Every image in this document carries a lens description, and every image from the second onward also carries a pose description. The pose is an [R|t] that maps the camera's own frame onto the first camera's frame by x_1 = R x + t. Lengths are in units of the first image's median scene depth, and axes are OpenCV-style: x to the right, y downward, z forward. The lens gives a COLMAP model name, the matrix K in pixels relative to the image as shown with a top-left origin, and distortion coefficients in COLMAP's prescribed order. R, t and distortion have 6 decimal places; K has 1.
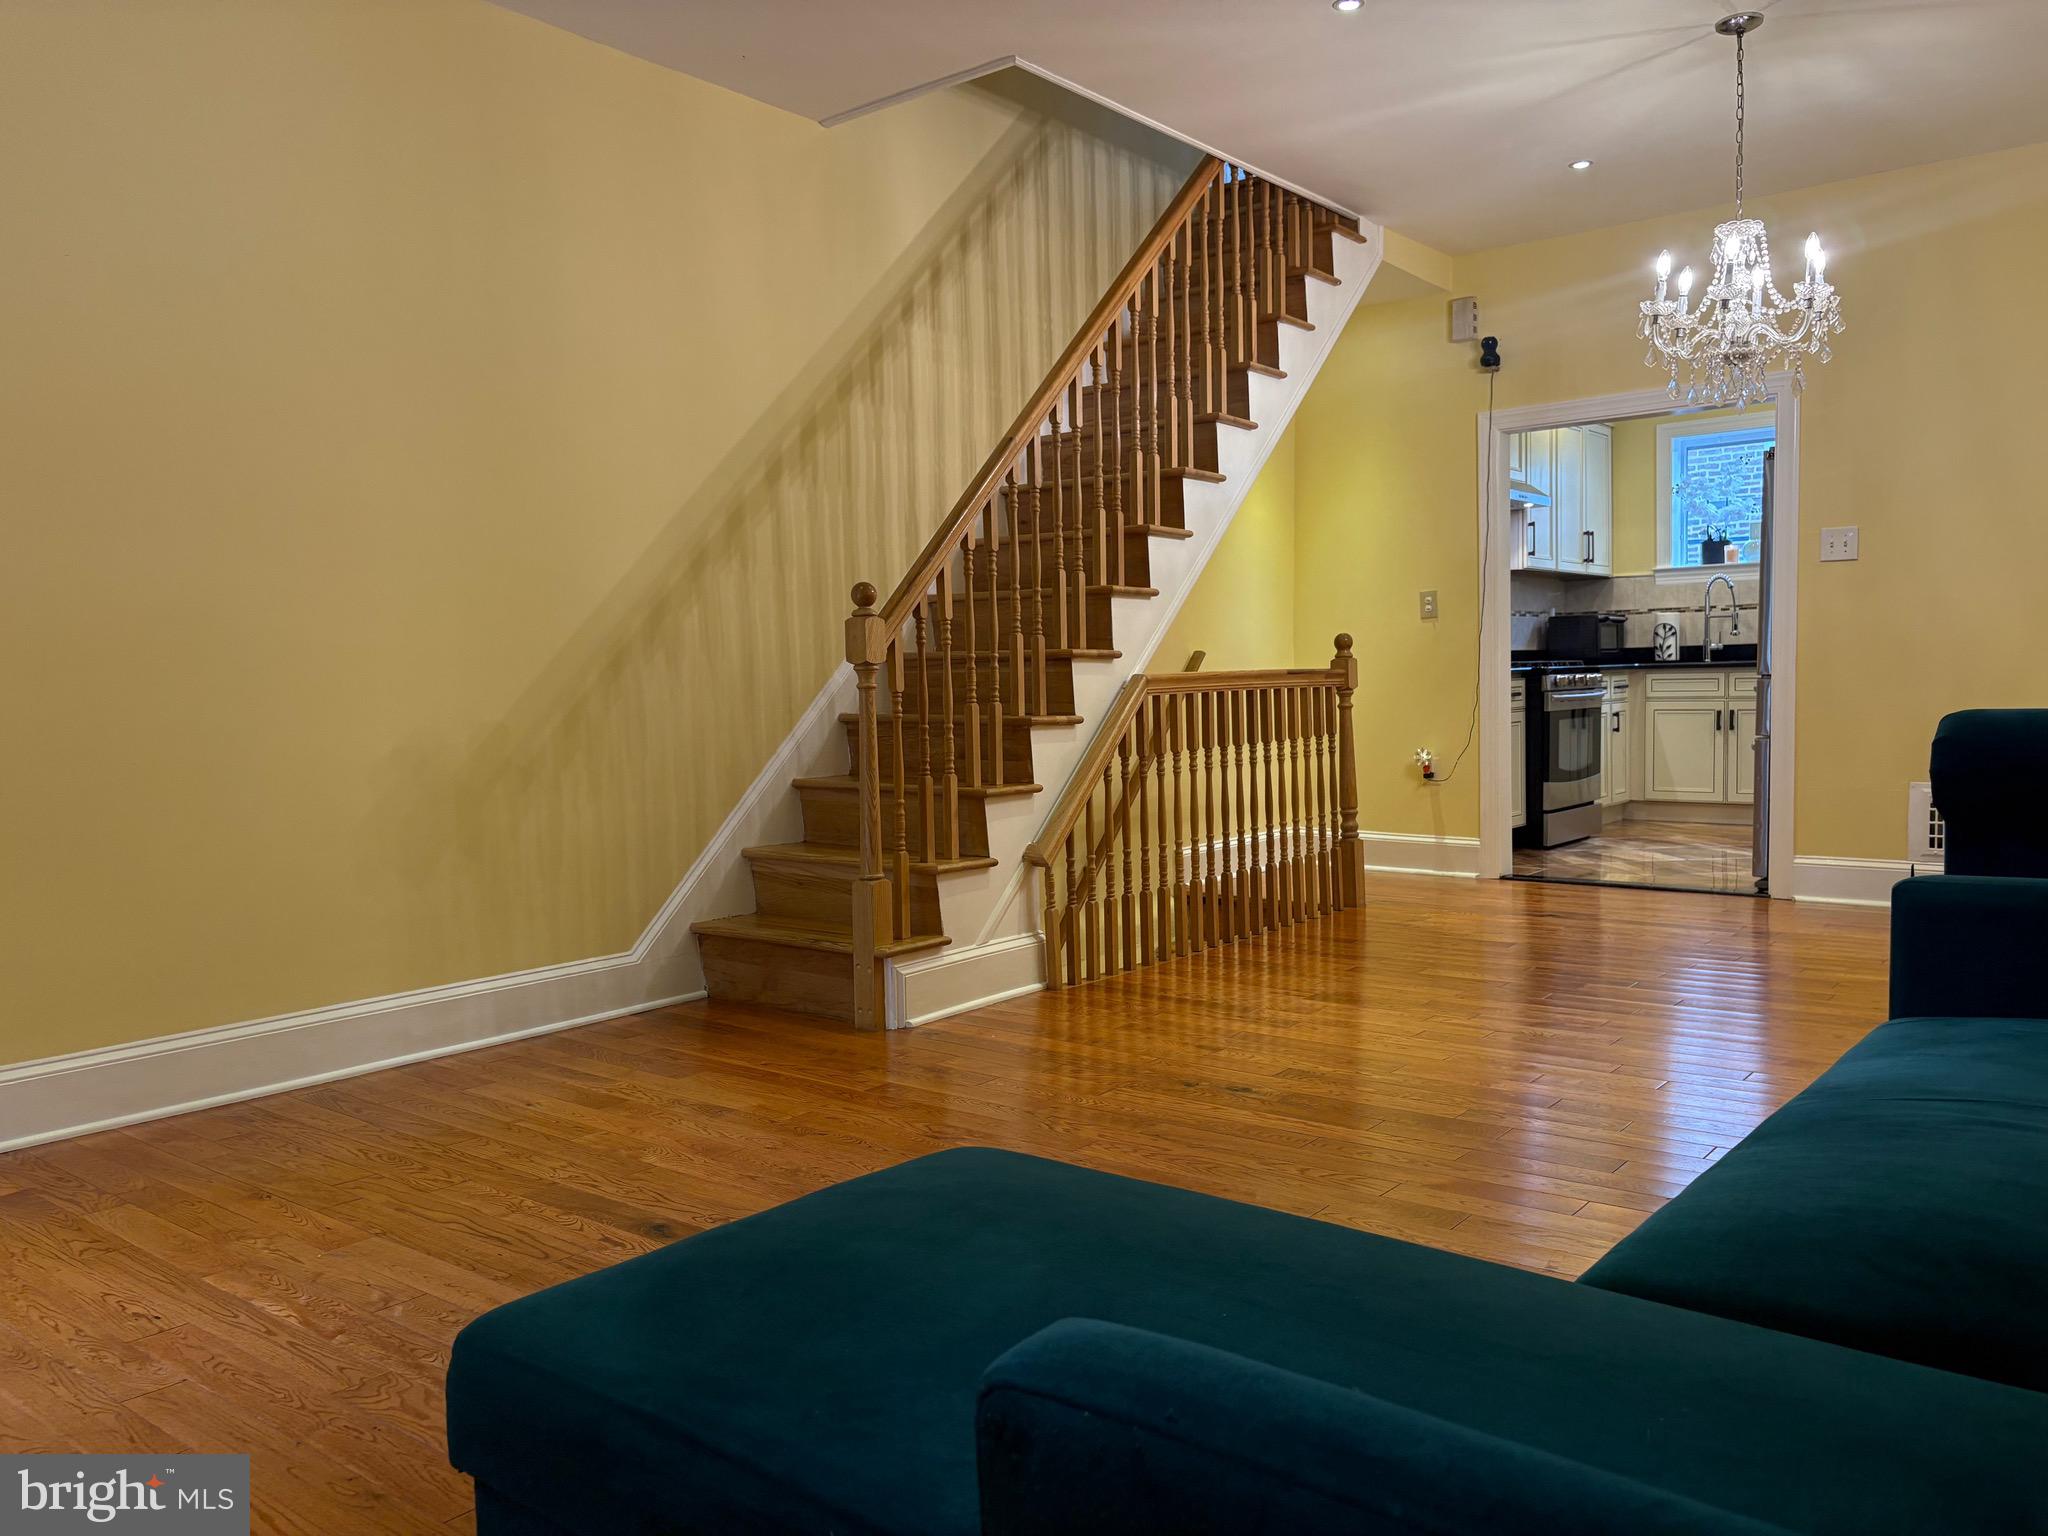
lens RADIAL K [[1547.1, 0, 1030.0], [0, 1547.1, 787.0], [0, 0, 1]] dist [0.013609, -0.017108]
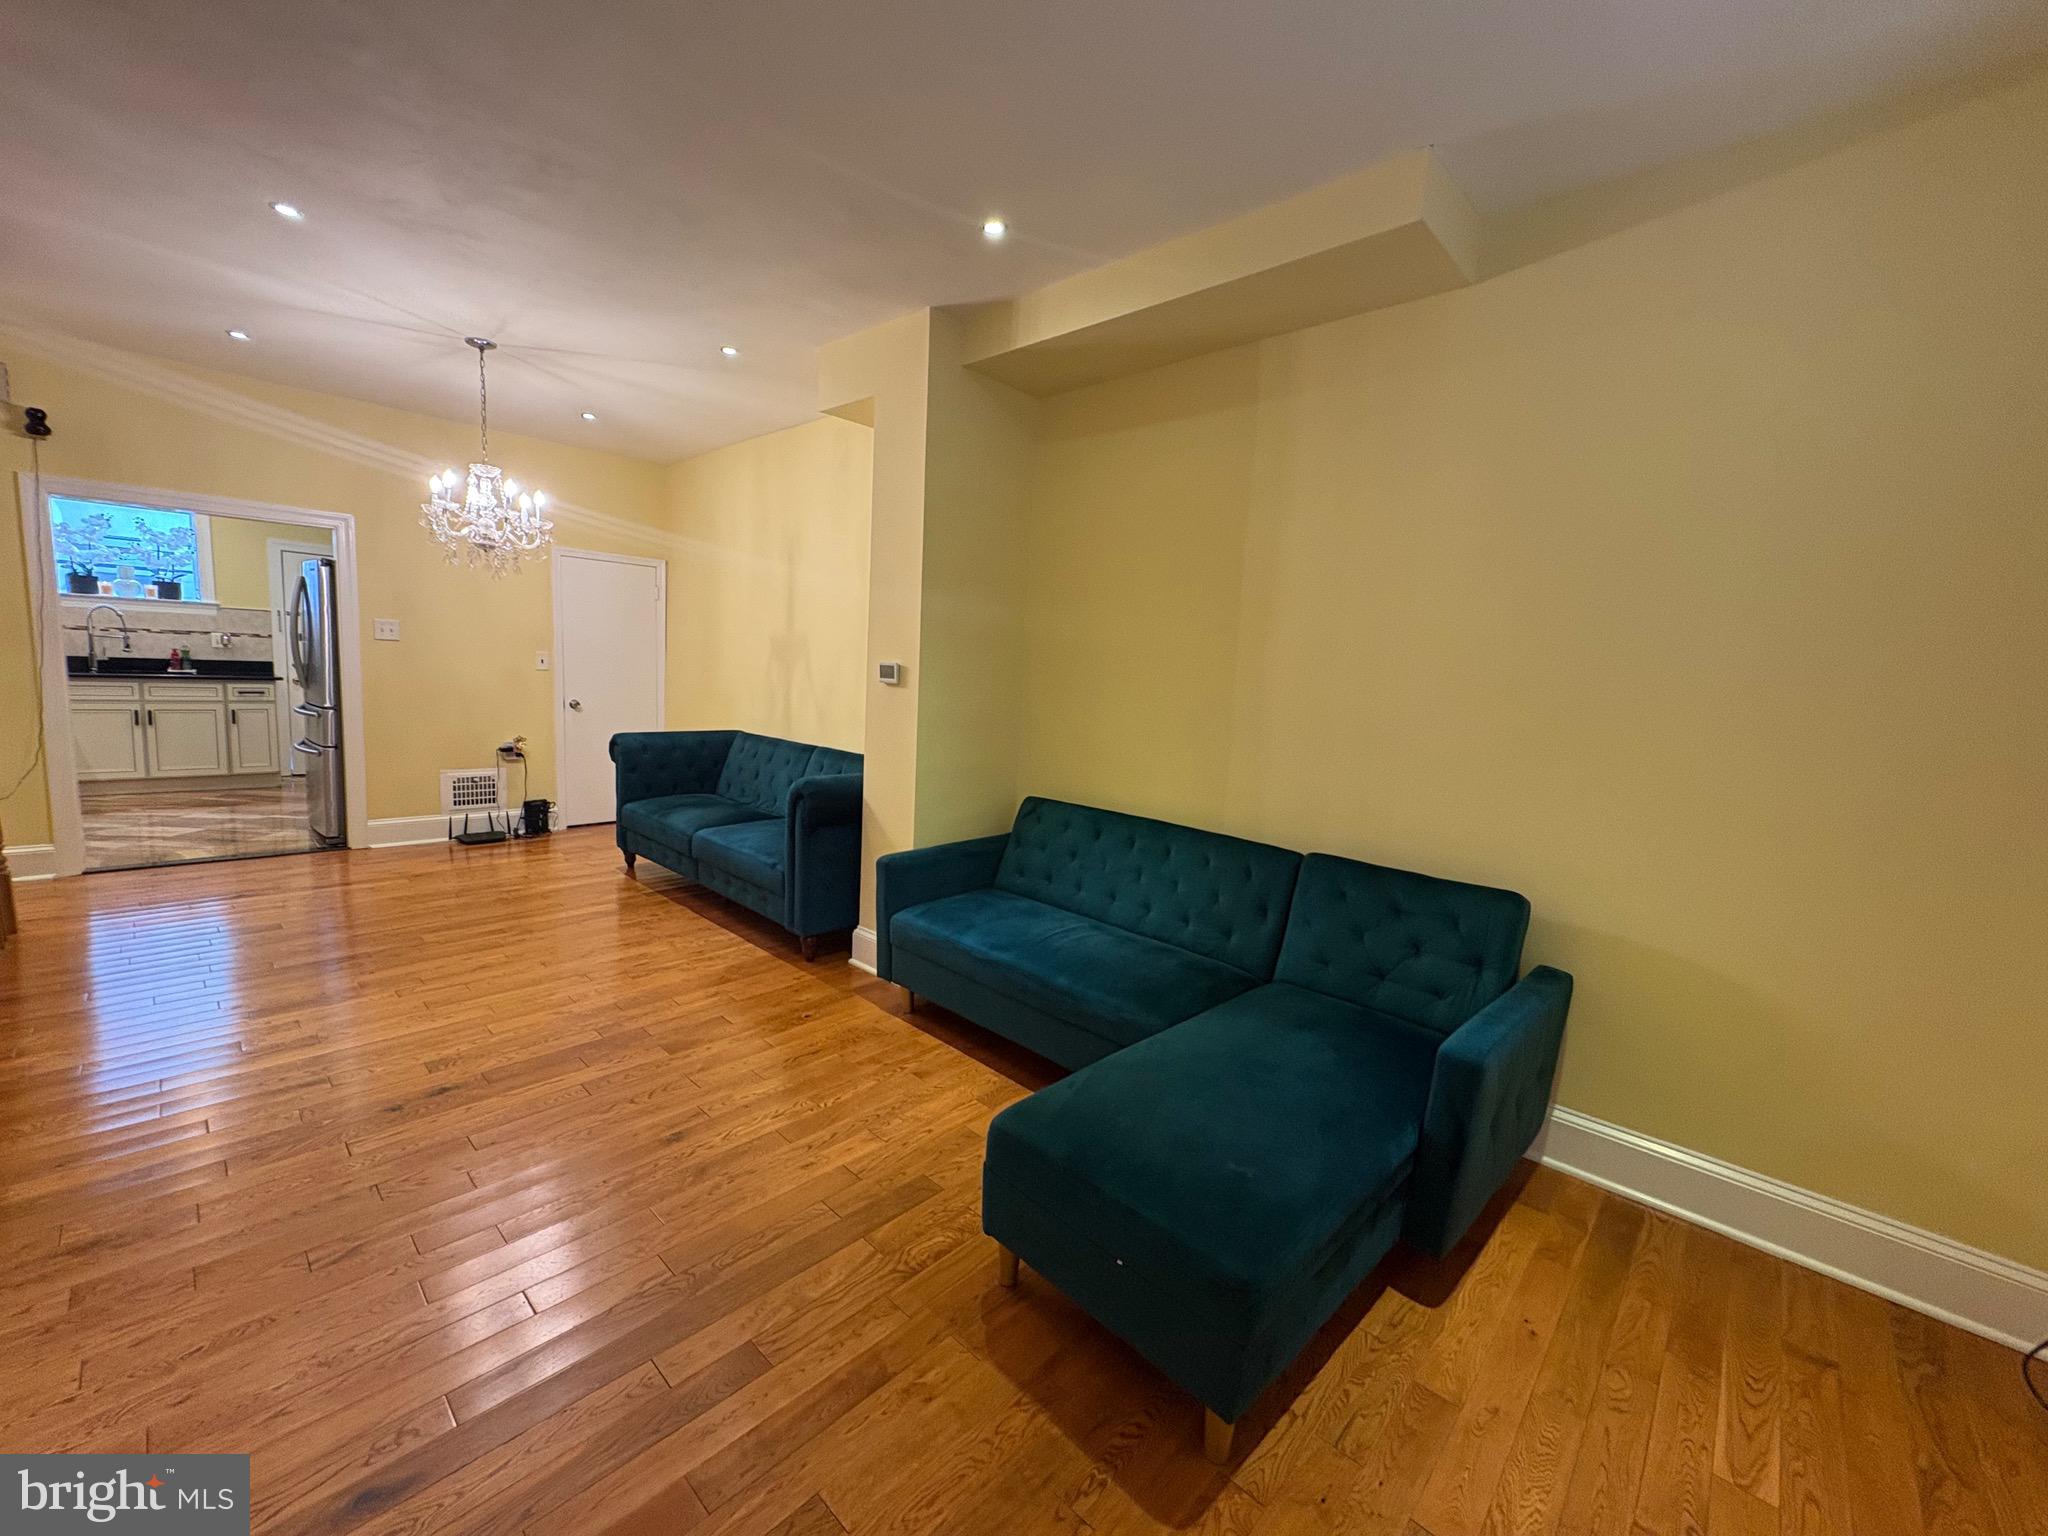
lens RADIAL K [[814.5, 0, 1019.3], [0, 814.5, 767.0], [0, 0, 1]] dist [0.001438, -0.000072]
pose [[0.080049, -0.096623, 0.992097, -0.334821], [0.013035, 0.995307, 0.095884, -0.097481], [-0.996706, 0.005256, 0.080933, 0.298161]]
